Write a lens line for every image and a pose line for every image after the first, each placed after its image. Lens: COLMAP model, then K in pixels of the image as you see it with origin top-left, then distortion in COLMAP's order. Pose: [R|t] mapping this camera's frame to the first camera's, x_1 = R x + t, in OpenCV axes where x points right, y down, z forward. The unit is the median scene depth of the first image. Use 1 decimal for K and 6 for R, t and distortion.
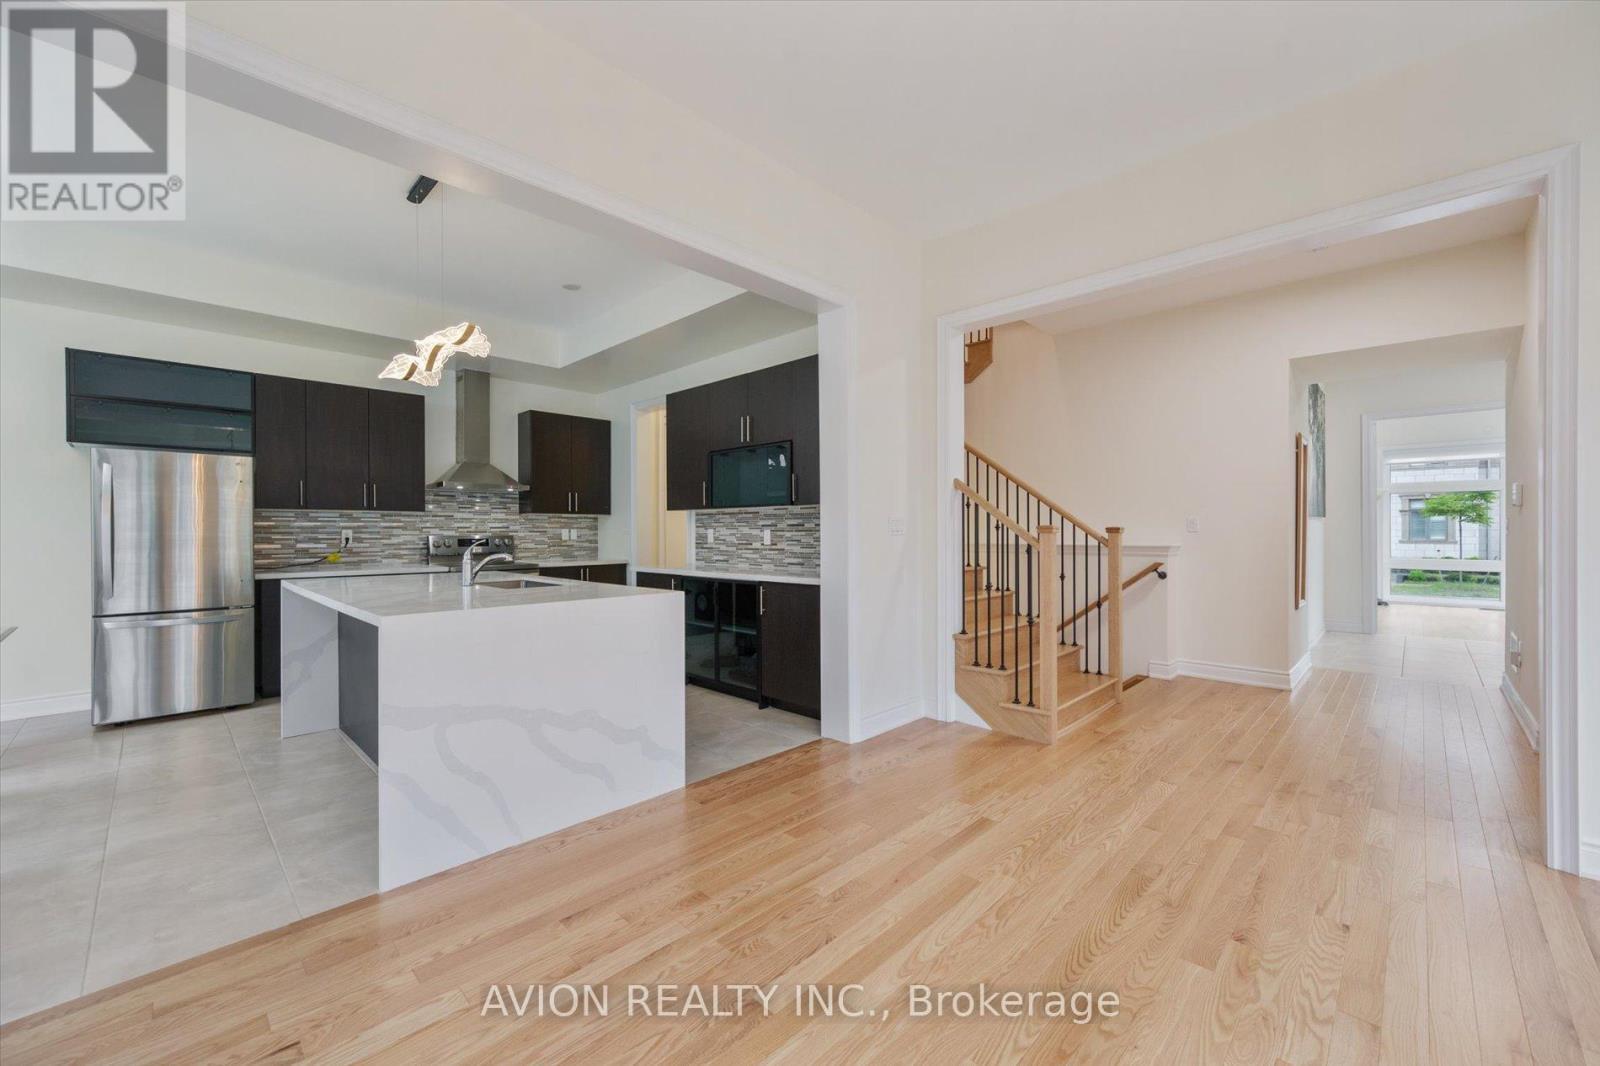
lens RADIAL K [[626.5, 0, 800.0], [0, 626.5, 533.0], [0, 0, 1]] dist [0.001861, 0.000191]
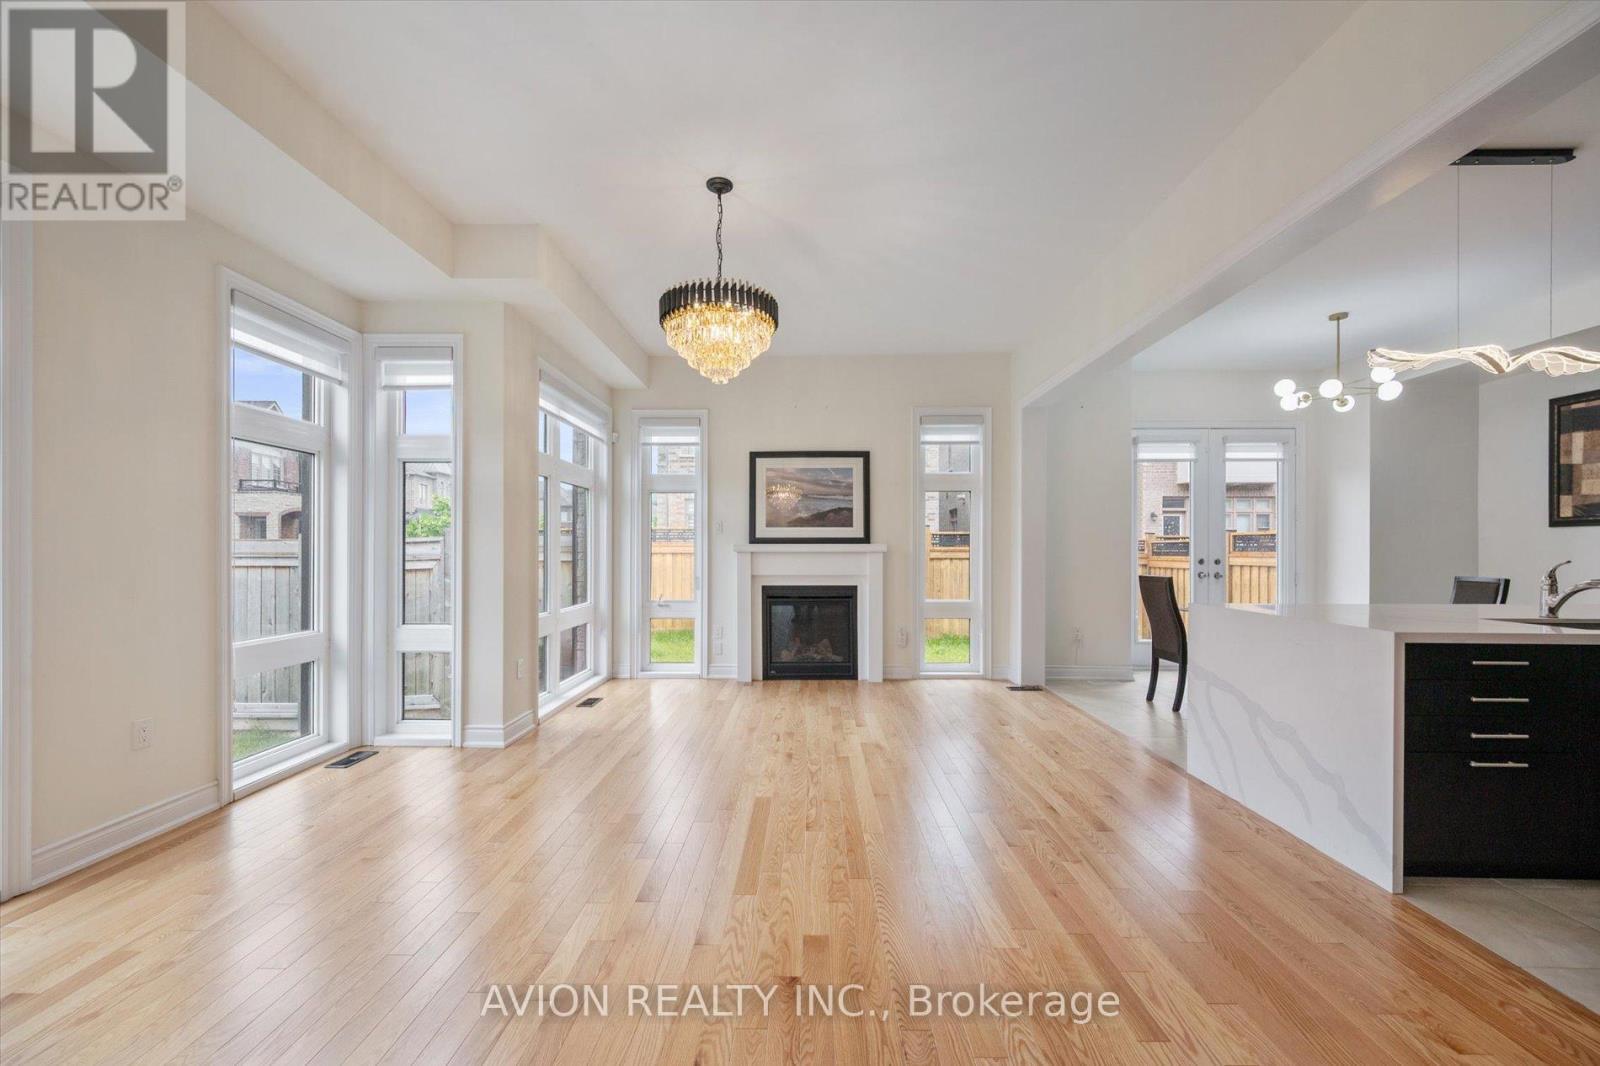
lens RADIAL K [[638.8, 0, 800.2], [0, 638.8, 547.2], [0, 0, 1]] dist [0.007462, -0.000439]
pose [[-0.726927, -0.001669, -0.686713, 0.465387], [0.000039, 0.999997, -0.002473, -0.002413], [0.686715, -0.001824, -0.726925, 0.586354]]
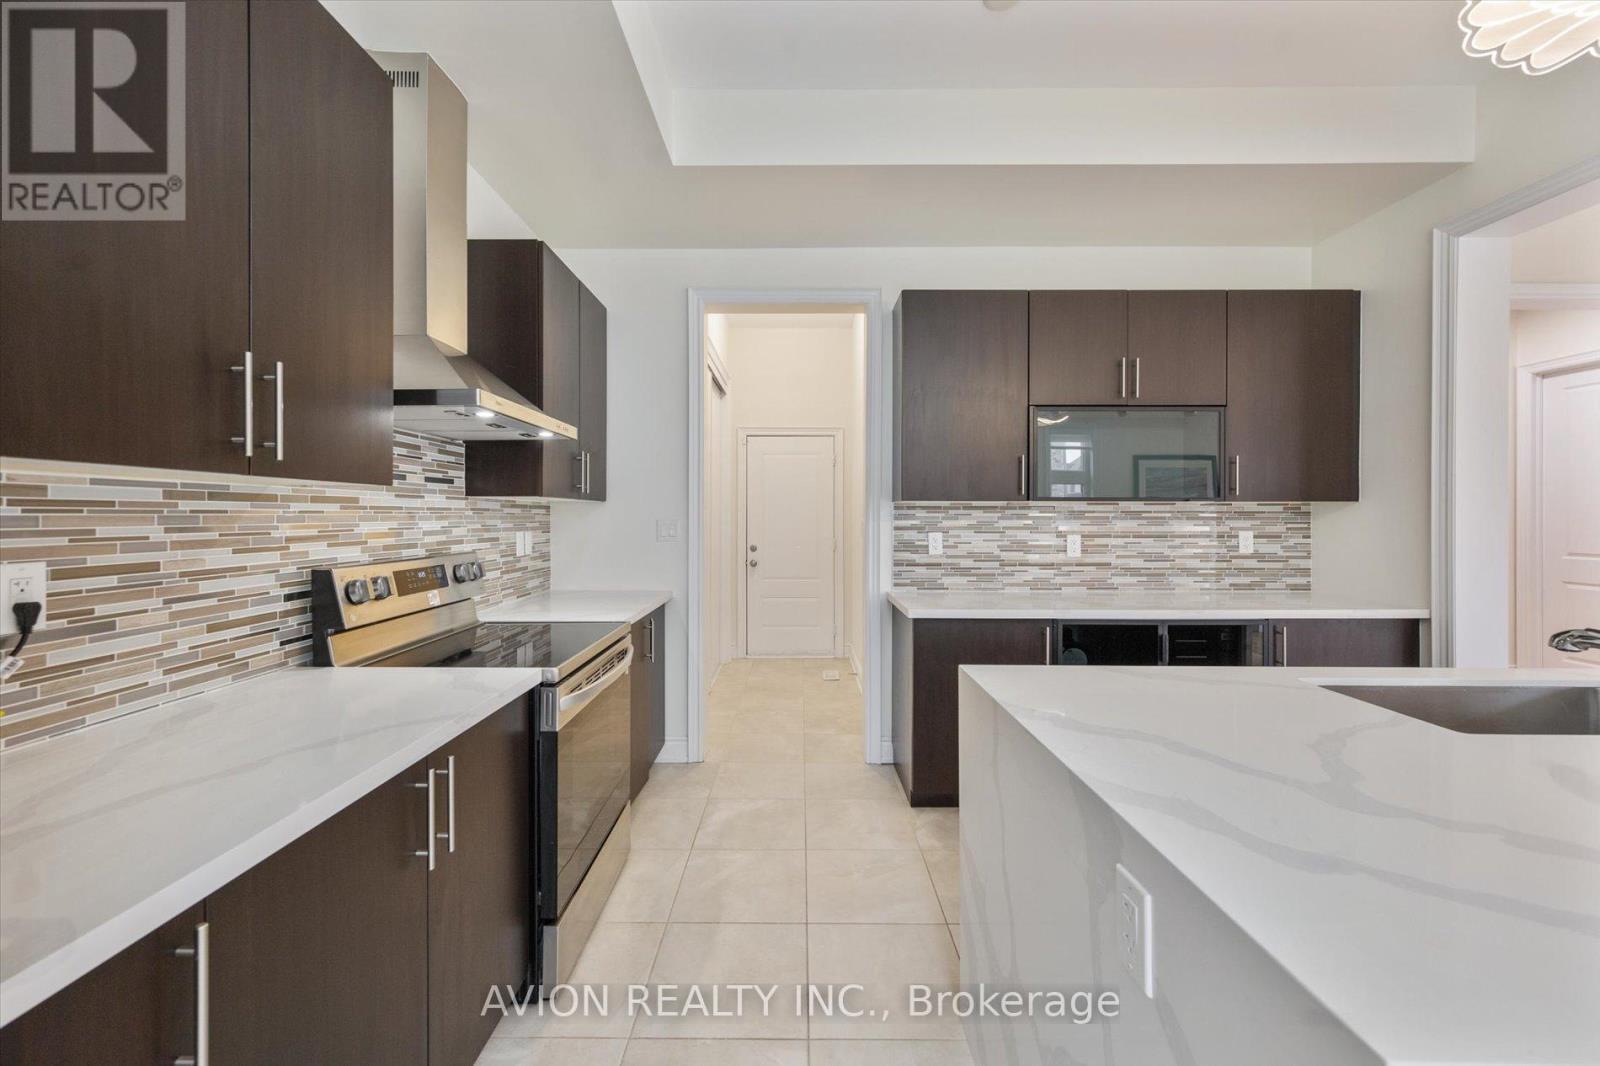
lens RADIAL K [[633.4, 0, 801.7], [0, 633.4, 519.2], [0, 0, 1]] dist [-0.000237, -0.000007]
pose [[0.715123, 0.001221, 0.698998, -0.688583], [-0.002751, 0.999996, 0.001067, -0.020269], [-0.698993, -0.002686, 0.715123, 0.686350]]
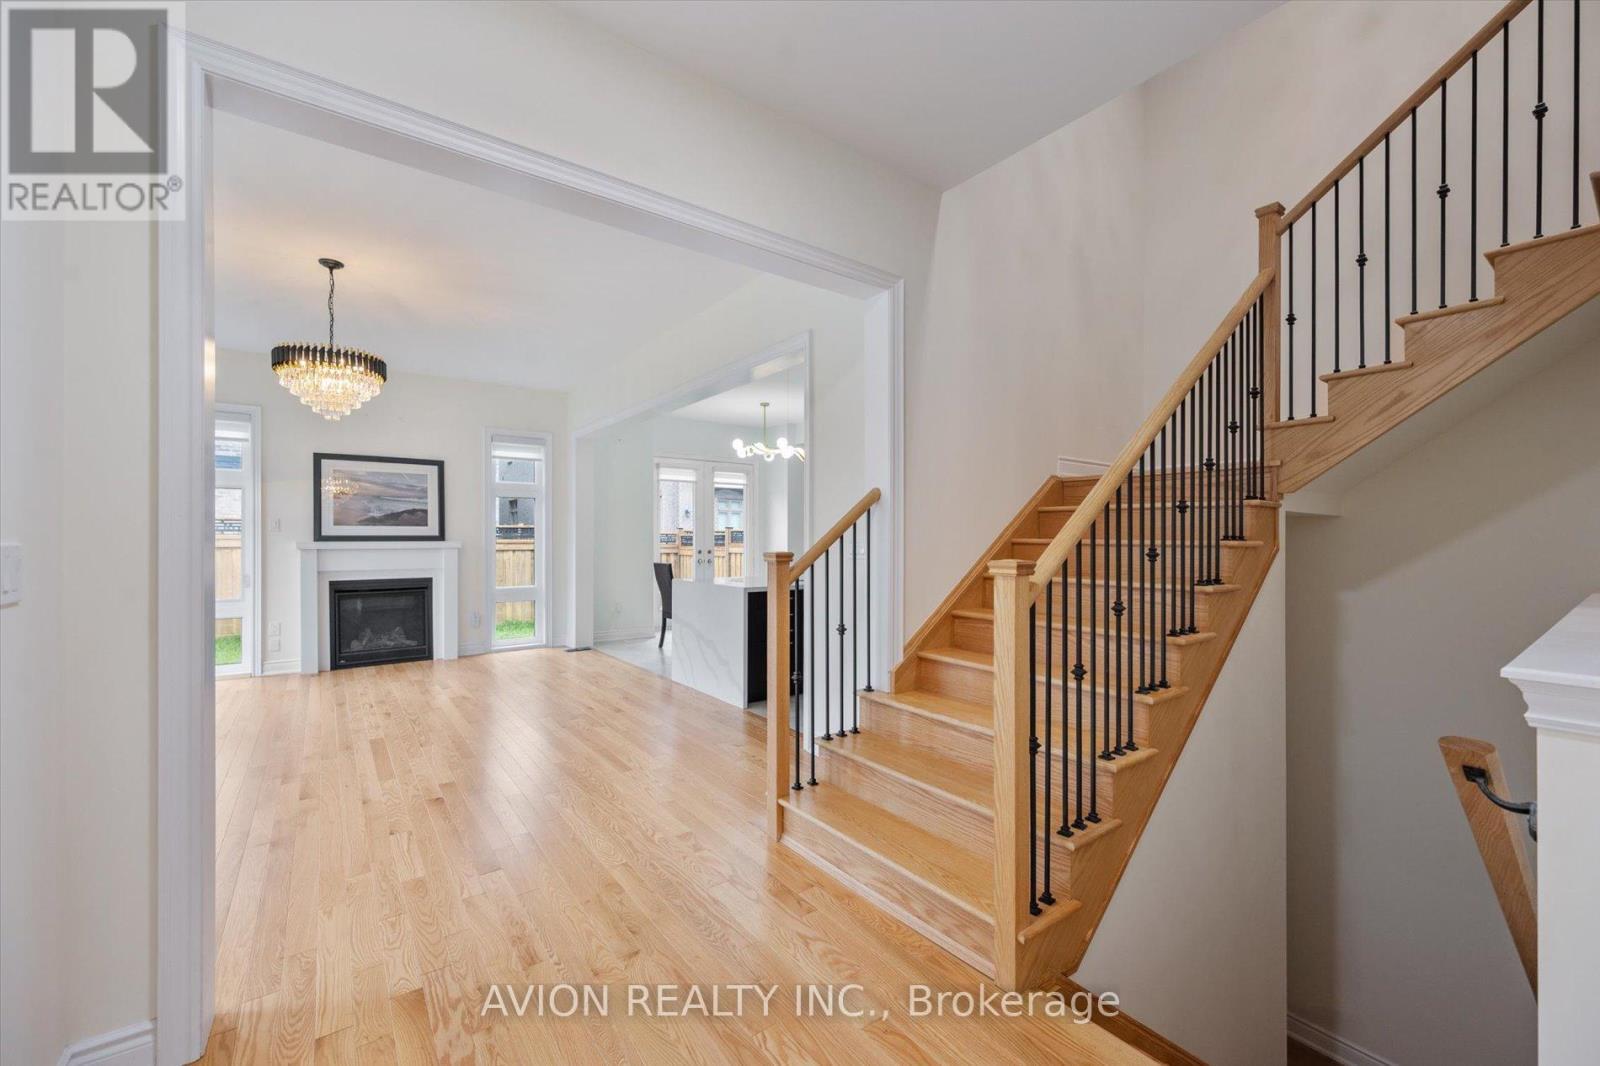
lens RADIAL K [[633.2, 0, 792.2], [0, 633.2, 537.9], [0, 0, 1]] dist [-0.000483, -0.000078]
pose [[-0.158768, 0.000983, -0.987315, 0.761464], [0.000434, 0.999999, 0.000926, -0.018234], [0.987316, -0.000281, -0.158768, 0.754981]]
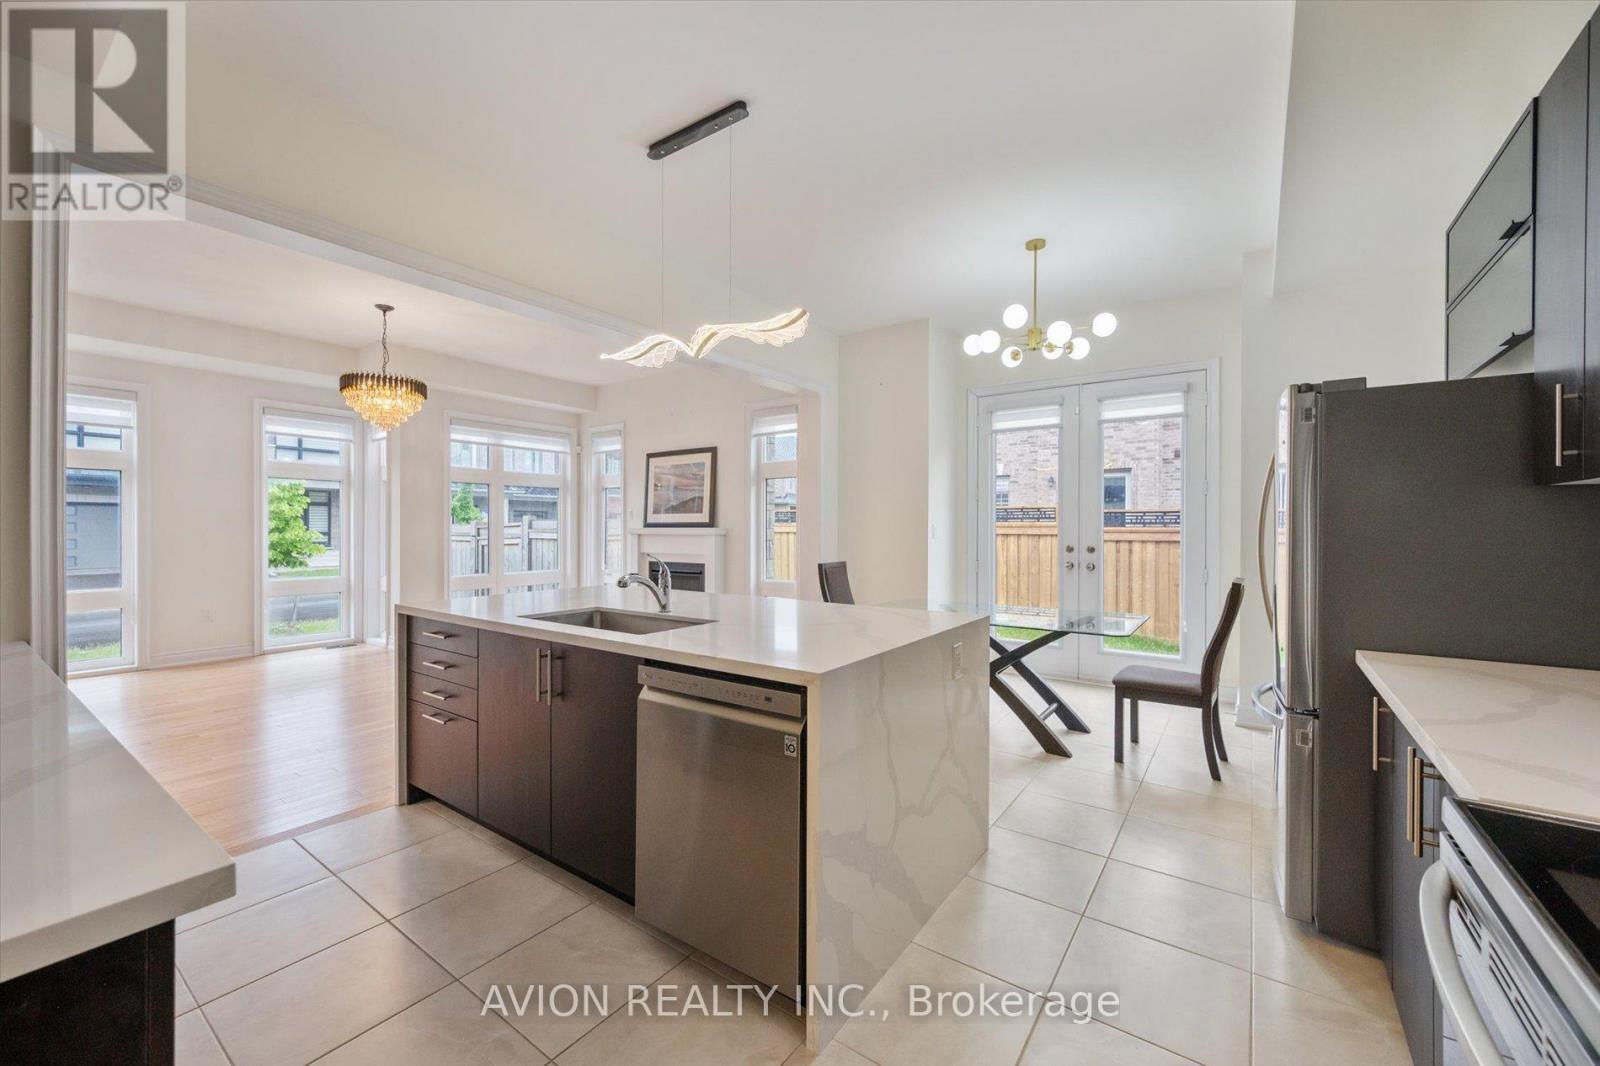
lens RADIAL K [[636.7, 0, 806.3], [0, 636.7, 532.5], [0, 0, 1]] dist [-0.000267, -0.000169]
pose [[-0.988218, 0.002077, -0.153039, -0.374385], [0.000597, 0.999953, 0.009712, -0.013788], [0.153052, 0.009506, -0.988172, 1.142587]]
